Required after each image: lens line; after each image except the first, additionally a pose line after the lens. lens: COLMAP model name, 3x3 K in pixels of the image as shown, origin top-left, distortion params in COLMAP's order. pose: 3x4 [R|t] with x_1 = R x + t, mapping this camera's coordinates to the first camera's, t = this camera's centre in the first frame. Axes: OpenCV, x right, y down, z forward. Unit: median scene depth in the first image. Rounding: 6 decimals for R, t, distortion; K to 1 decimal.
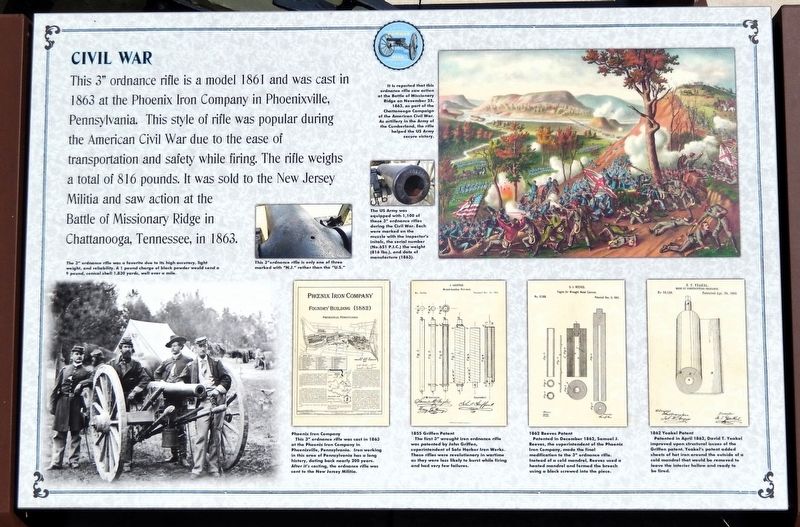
lens RADIAL K [[1184.2, 0, 399.2], [0, 1184.2, 265.0], [0, 0, 1]] dist [-0.011742, 0.000000]
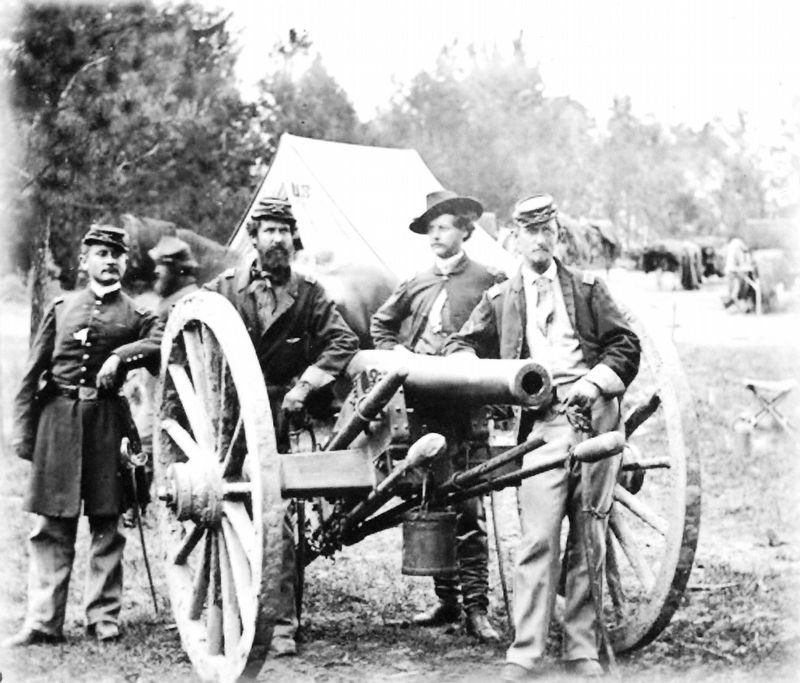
lens RADIAL K [[1305.5, 0, 399.2], [0, 1305.5, 342.1], [0, 0, 1]] dist [0.009886, 0.000000]
pose [[0.946787, 0.007847, -0.321764, -0.095560], [0.021086, 0.996043, 0.086337, 0.067237], [0.321168, -0.088527, 0.942875, 0.683509]]
